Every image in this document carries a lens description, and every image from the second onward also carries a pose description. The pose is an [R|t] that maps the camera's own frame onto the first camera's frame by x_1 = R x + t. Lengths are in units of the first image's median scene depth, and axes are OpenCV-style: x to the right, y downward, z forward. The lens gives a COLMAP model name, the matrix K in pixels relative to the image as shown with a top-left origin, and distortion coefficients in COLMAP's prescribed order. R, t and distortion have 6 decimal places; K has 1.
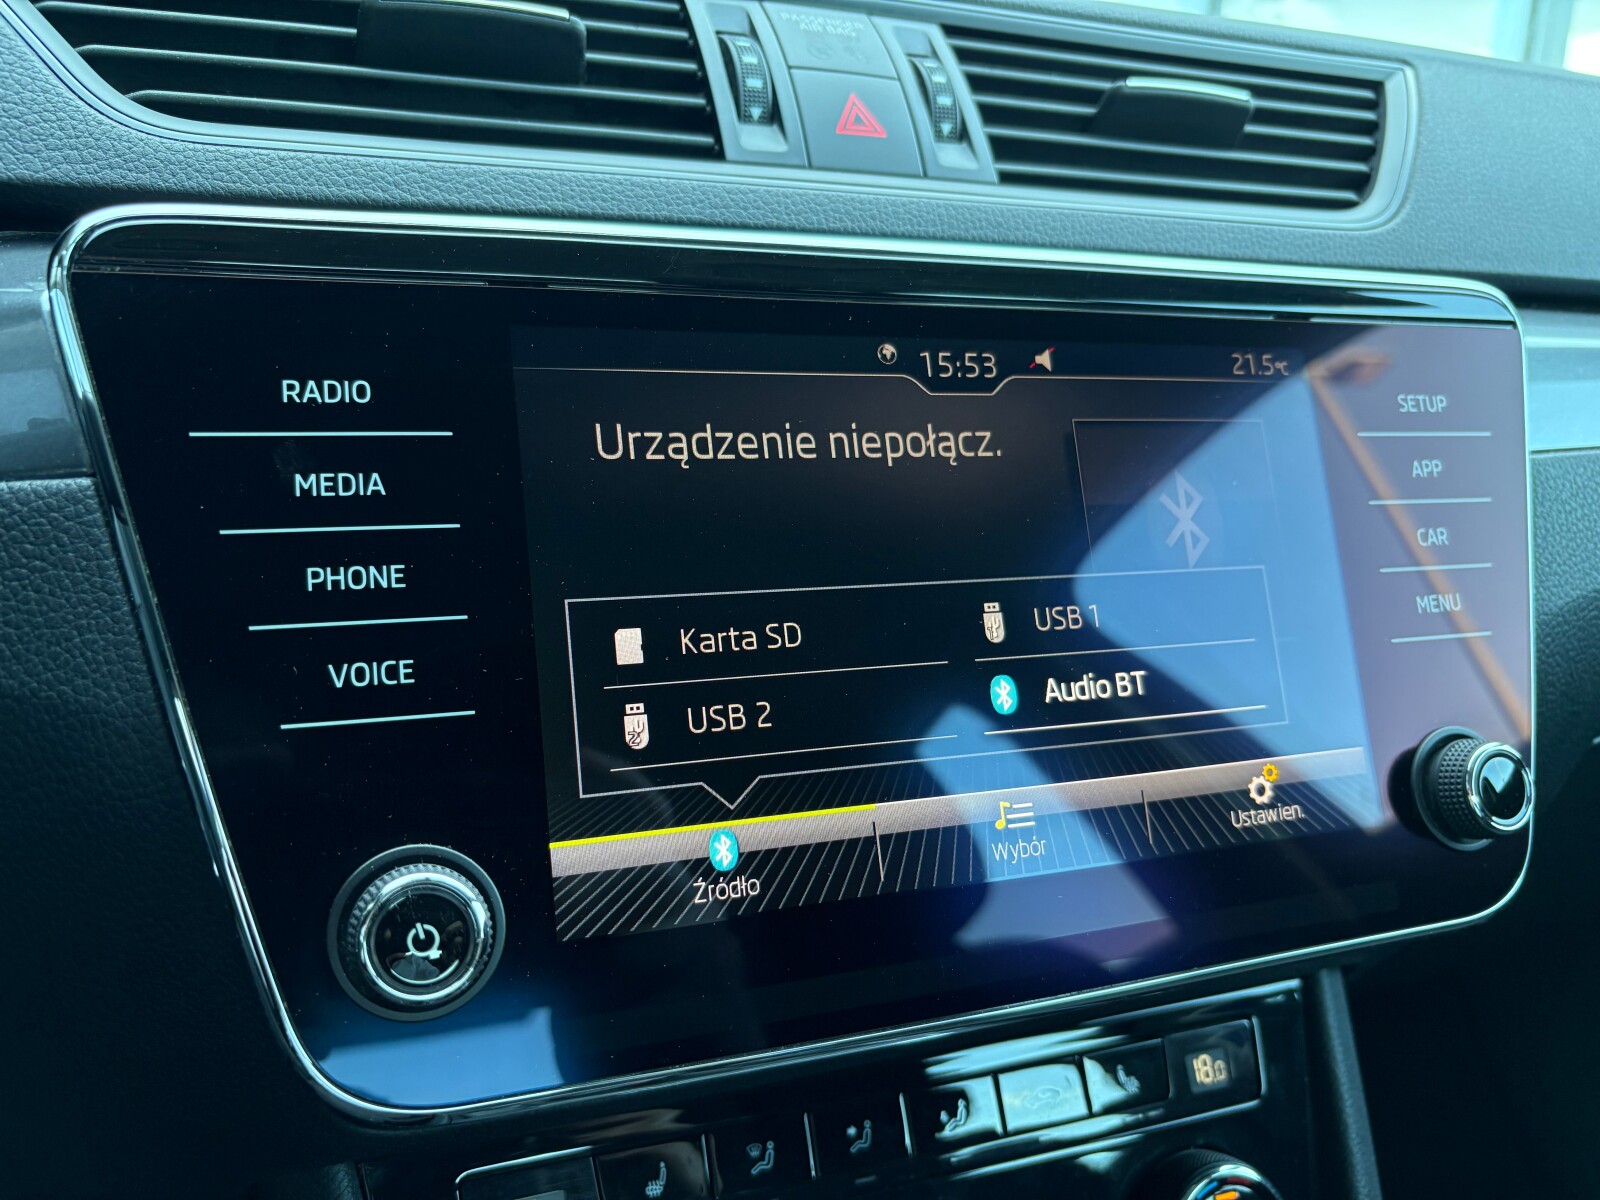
lens RADIAL K [[1230.1, 0, 797.1], [0, 1230.1, 593.7], [0, 0, 1]] dist [0.024467, -0.043898]
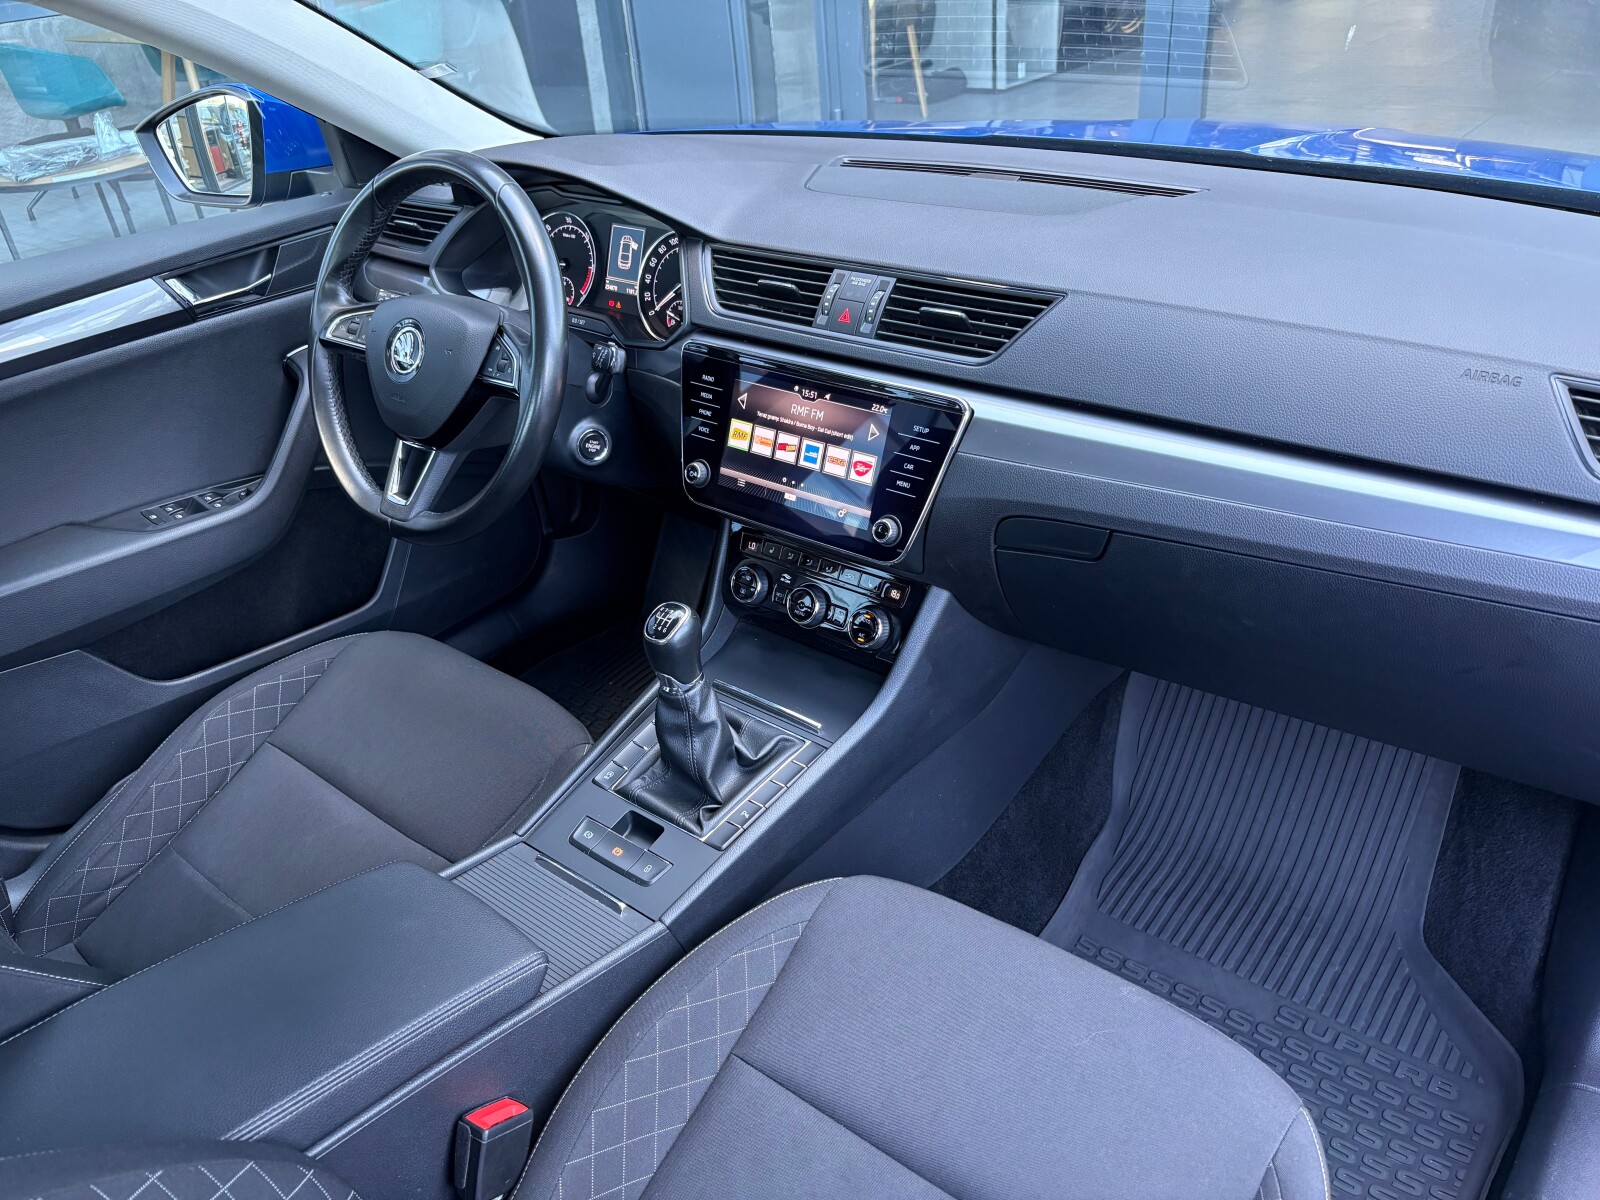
lens RADIAL K [[1230.1, 0, 785.3], [0, 1230.1, 626.8], [0, 0, 1]] dist [0.024467, -0.043898]
pose [[0.479733, 0.401649, -0.780086, 3.449370], [-0.102677, 0.908664, 0.404707, -1.075388], [0.871386, -0.114054, 0.477156, -1.128279]]
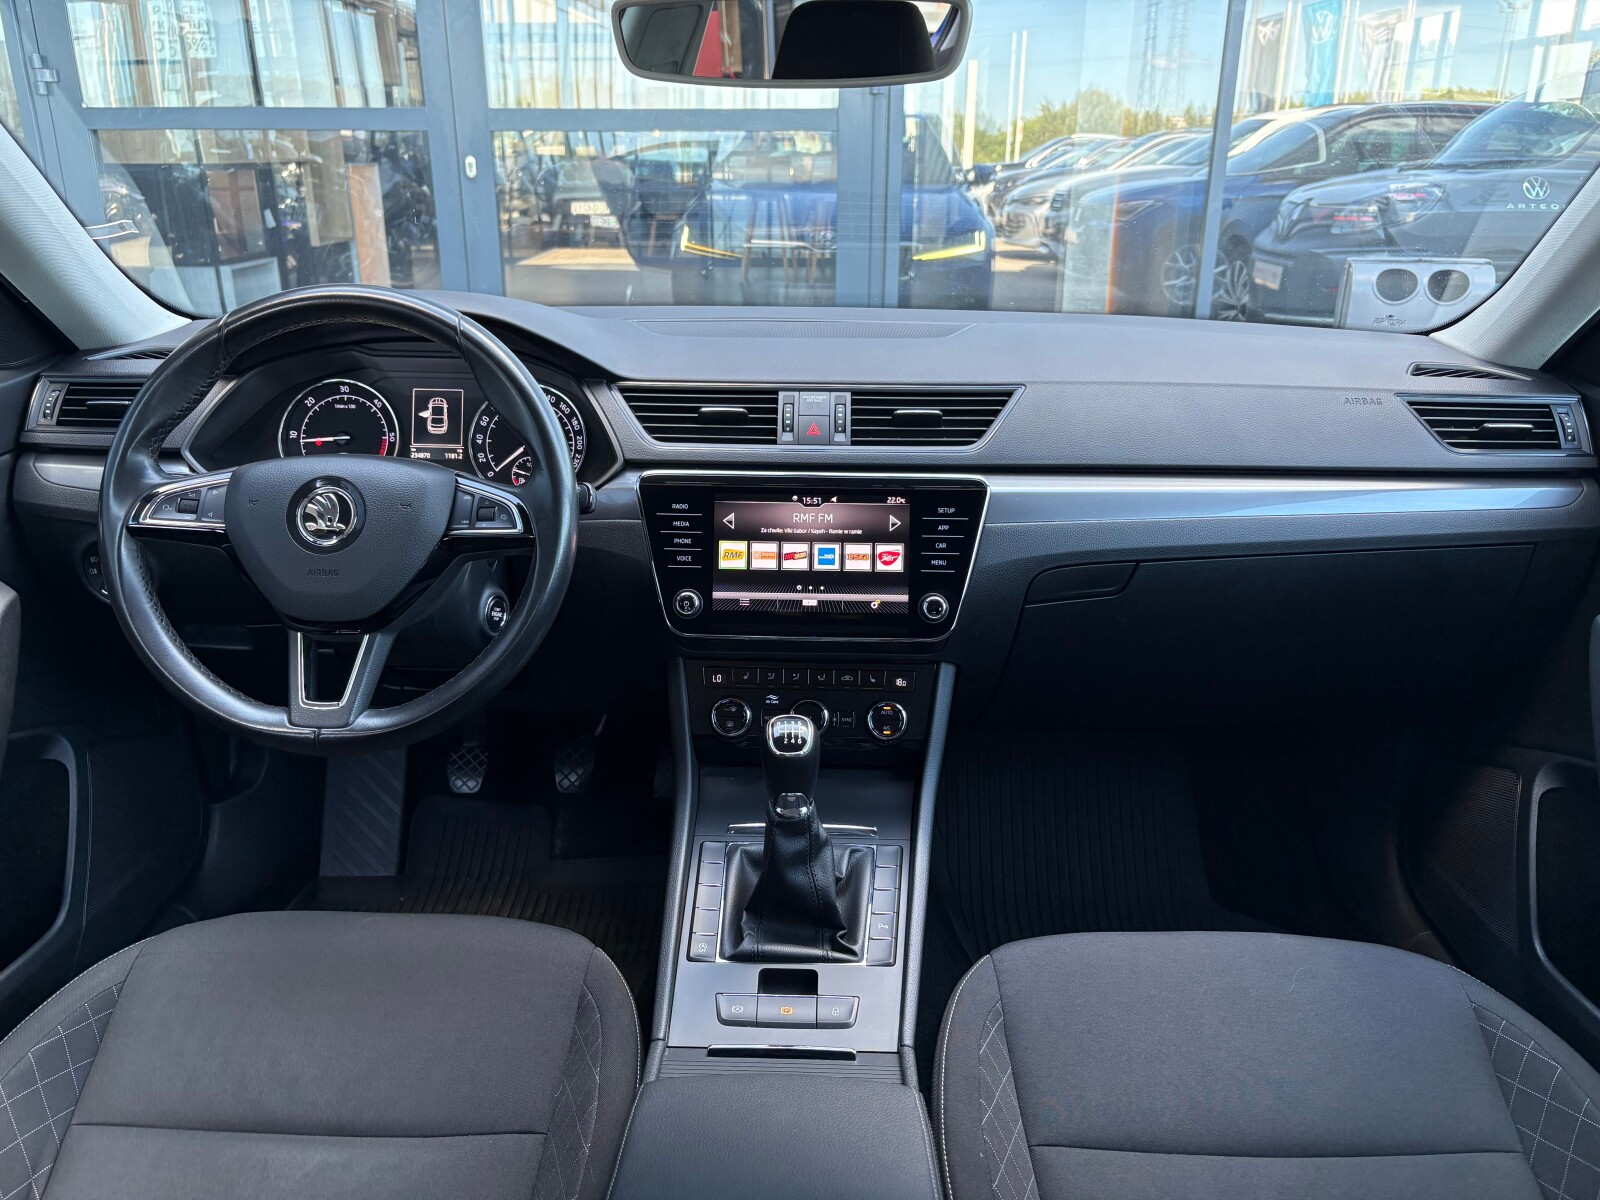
lens RADIAL K [[1230.1, 0, 809.2], [0, 1230.1, 593.2], [0, 0, 1]] dist [0.024467, -0.043898]
pose [[0.925980, 0.102140, -0.363495, 1.610954], [-0.061963, 0.990771, 0.120553, -0.352367], [0.372454, -0.089106, 0.923763, -2.864501]]
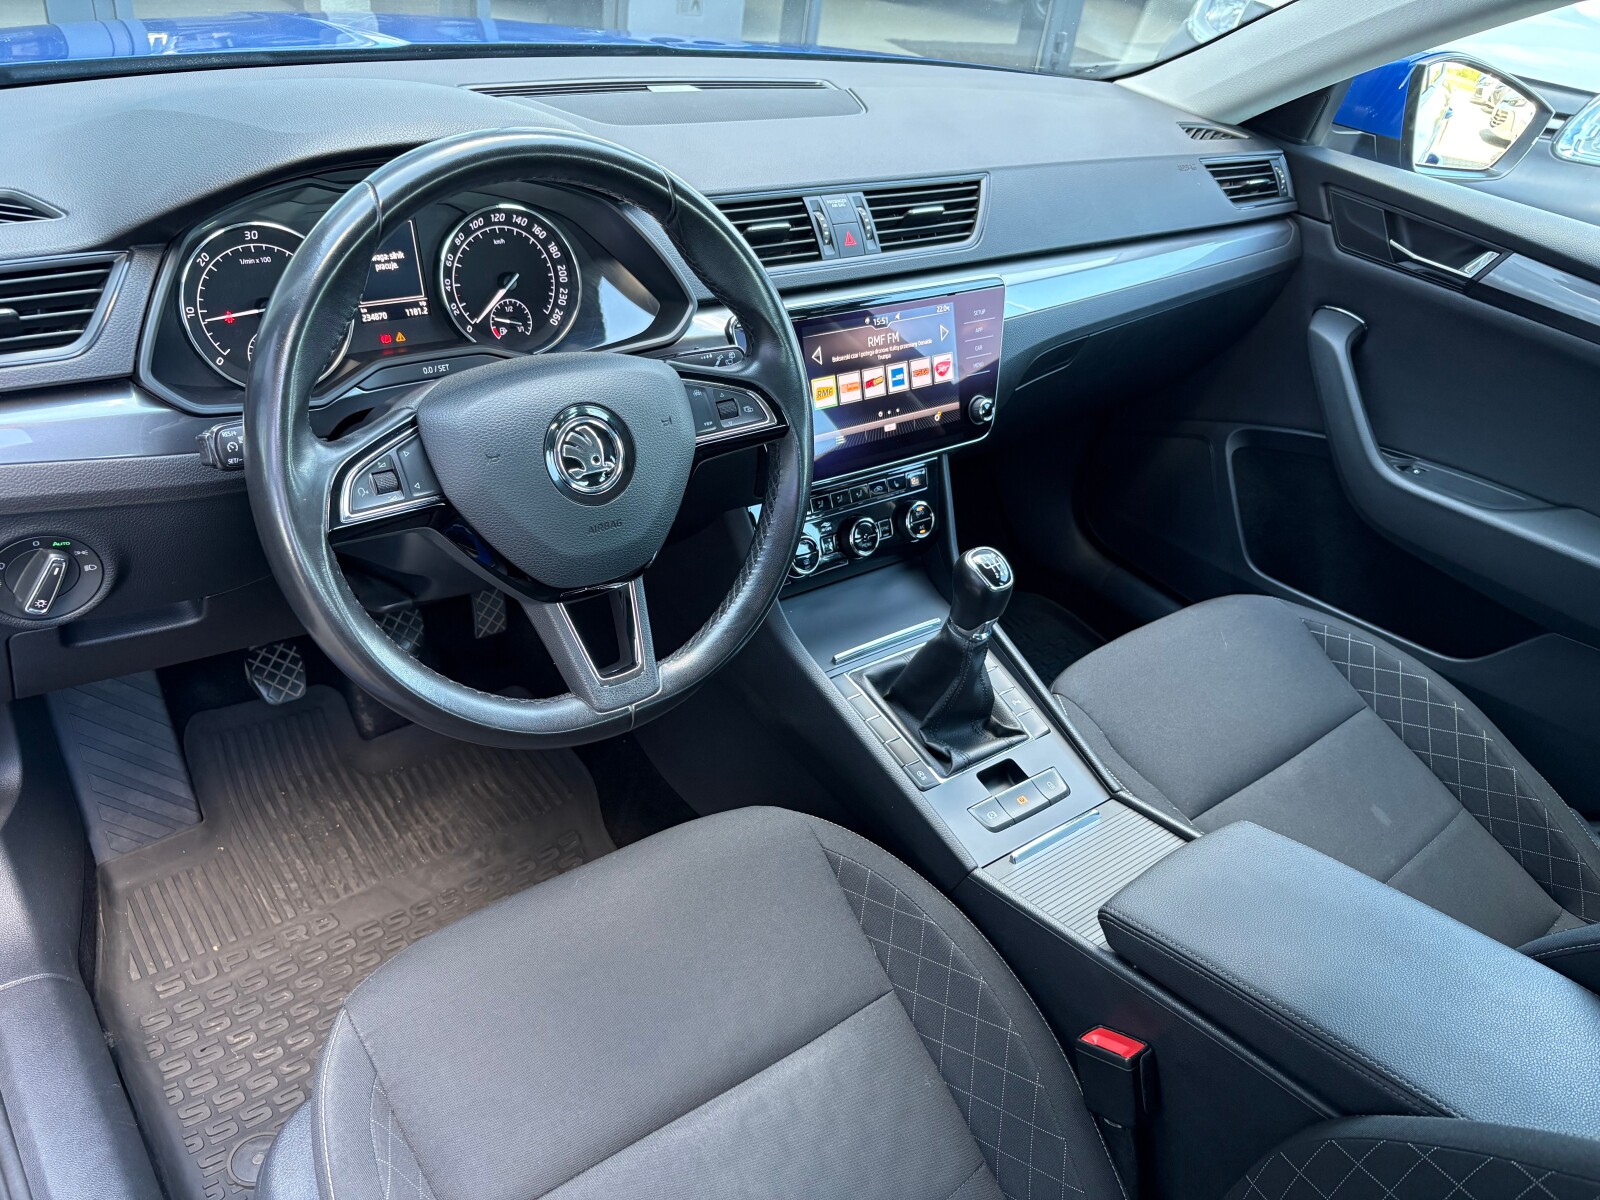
lens RADIAL K [[1230.1, 0, 808.4], [0, 1230.1, 607.4], [0, 0, 1]] dist [0.024467, -0.043898]
pose [[0.950497, -0.087728, 0.298093, -1.347164], [-0.034193, 0.923964, 0.380947, -0.810608], [-0.308847, -0.372281, 0.875226, -2.792234]]
